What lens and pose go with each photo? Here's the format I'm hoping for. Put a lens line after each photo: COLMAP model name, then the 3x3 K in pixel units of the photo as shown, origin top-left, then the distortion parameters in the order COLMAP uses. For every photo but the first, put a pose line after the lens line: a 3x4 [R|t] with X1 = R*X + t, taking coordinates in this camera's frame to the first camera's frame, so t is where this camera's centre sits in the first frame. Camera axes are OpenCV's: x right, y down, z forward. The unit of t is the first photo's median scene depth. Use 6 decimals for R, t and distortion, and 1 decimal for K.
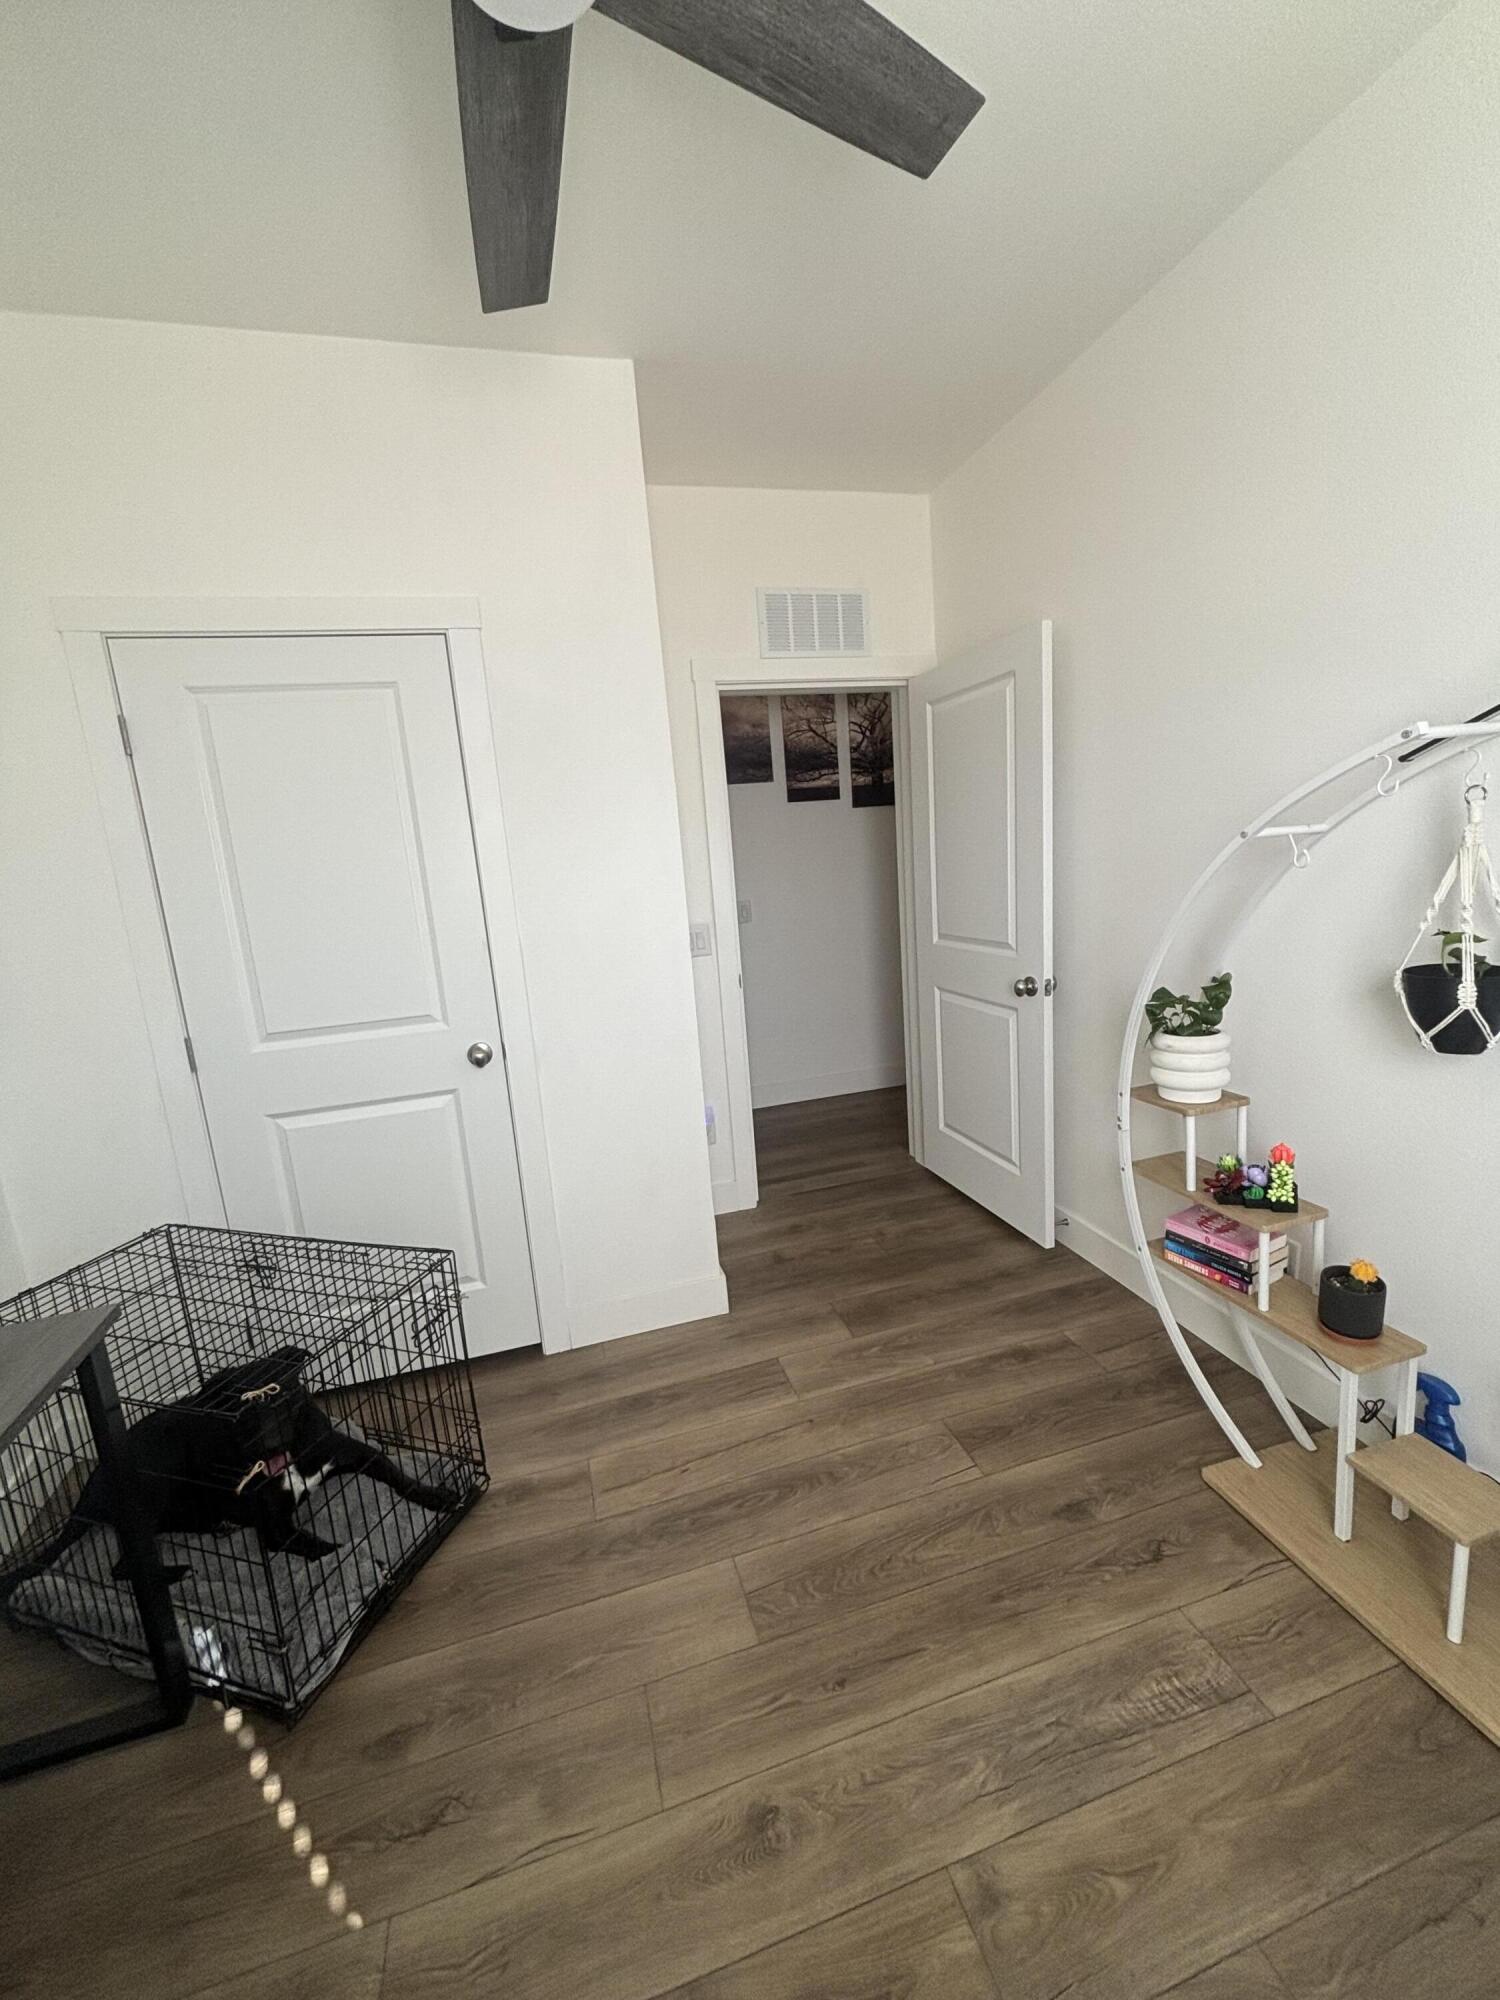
lens RADIAL K [[800.5, 0, 755.3], [0, 800.5, 978.1], [0, 0, 1]] dist [0.016546, 0.000392]
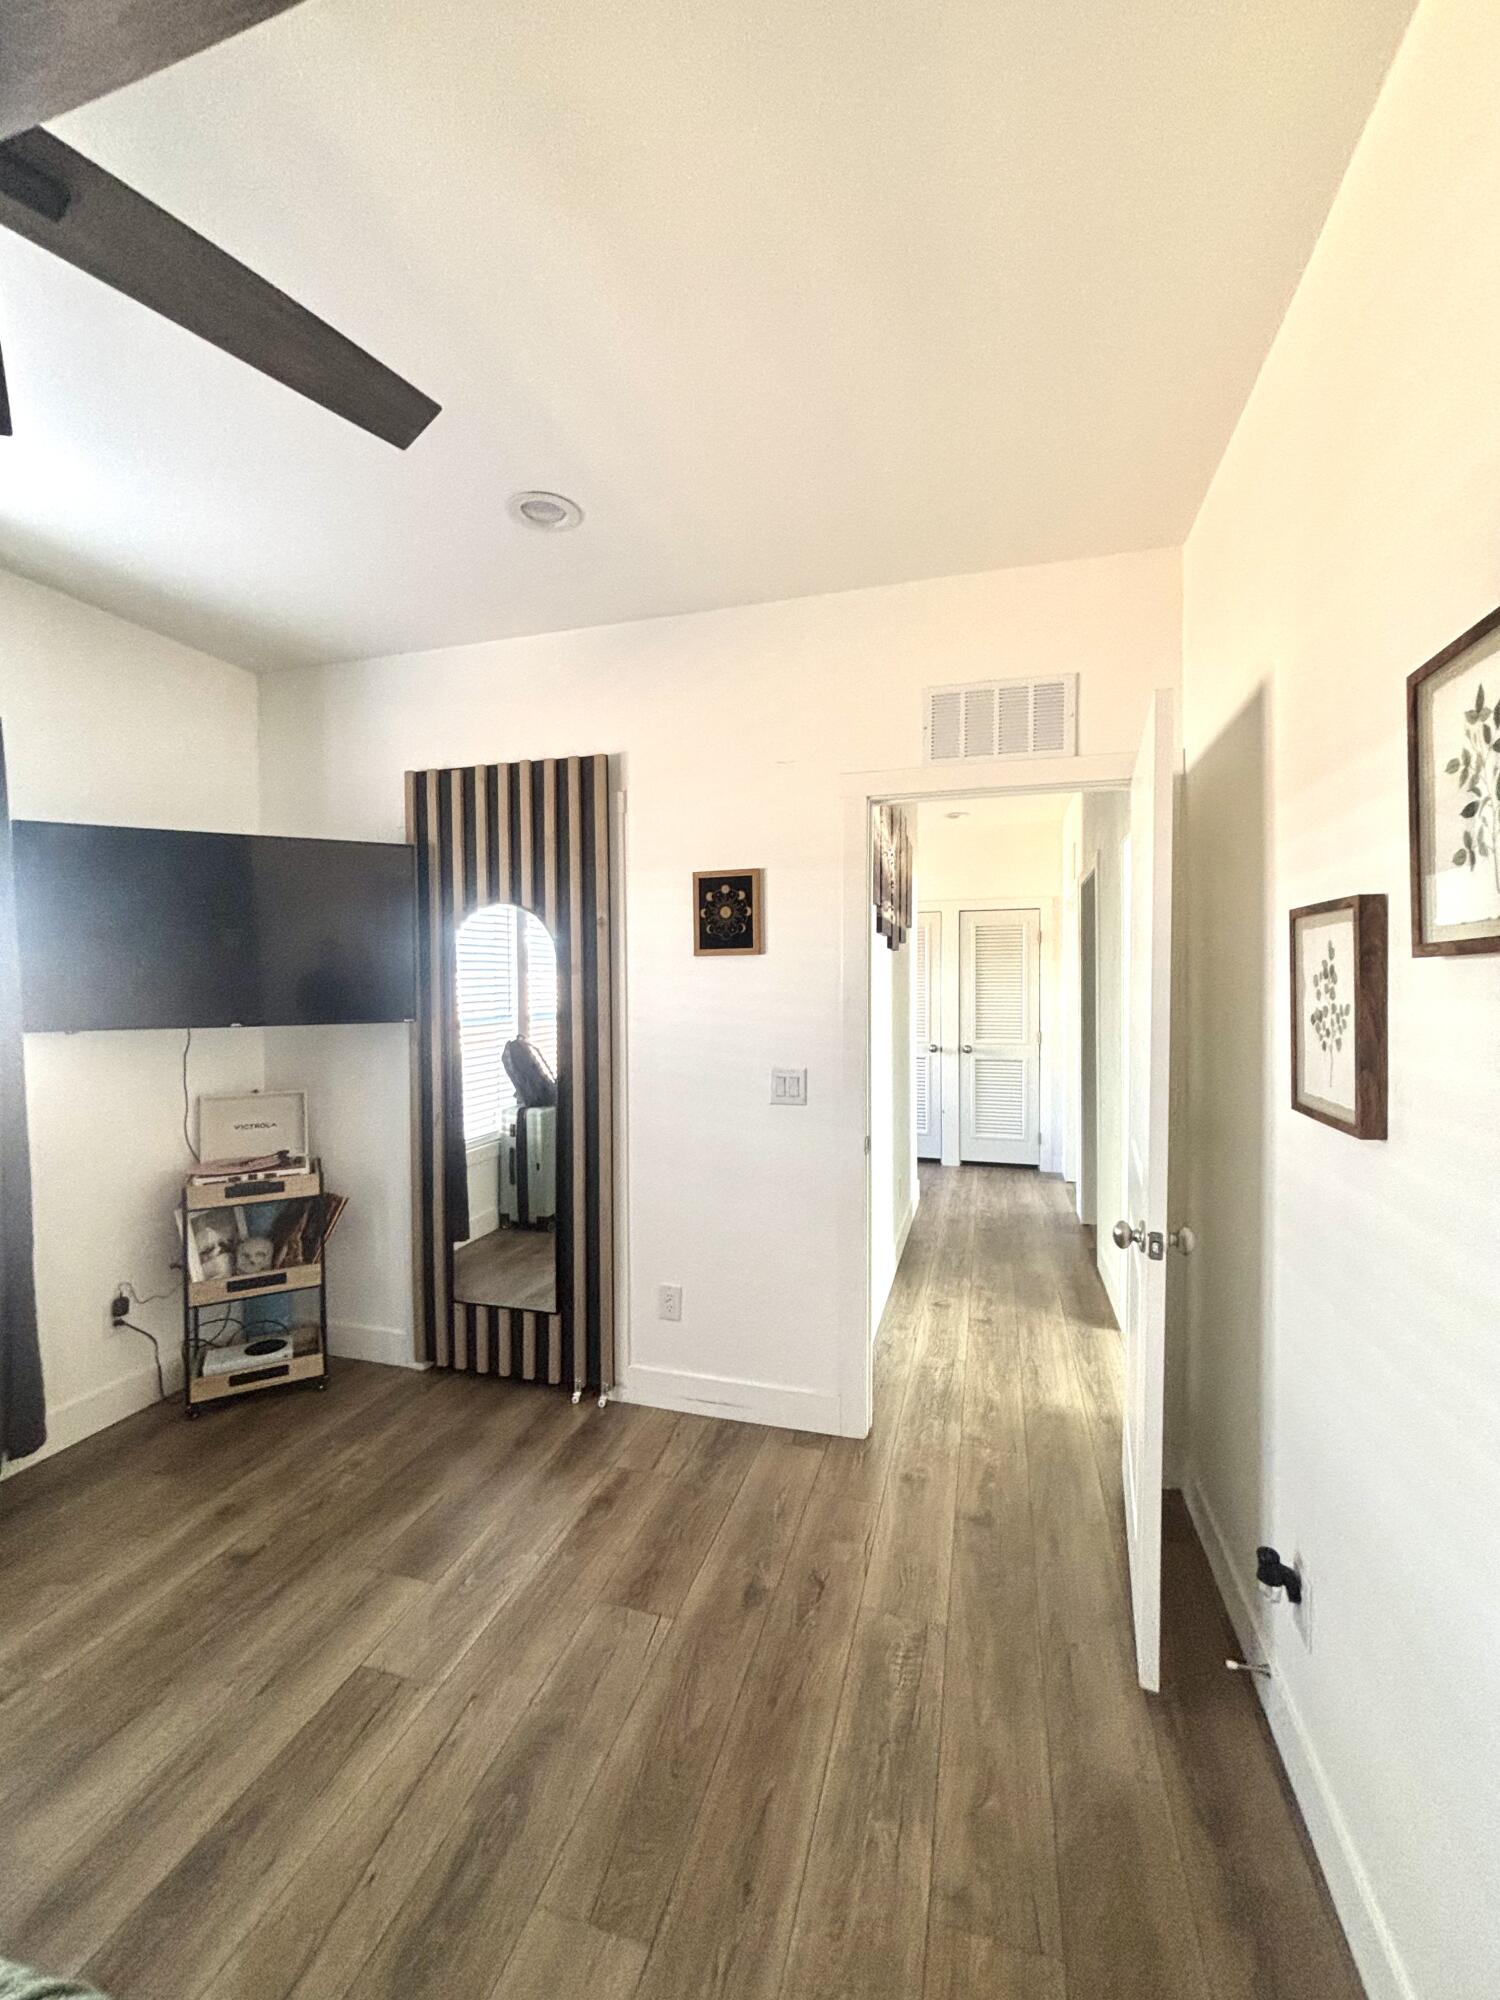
lens RADIAL K [[802.6, 0, 739.0], [0, 802.6, 994.4], [0, 0, 1]] dist [-0.000184, -0.004074]
pose [[0.544854, 0.061162, 0.836298, -0.585327], [0.099868, 0.985505, -0.137138, 0.005867], [-0.832563, 0.158239, 0.530848, 0.315080]]
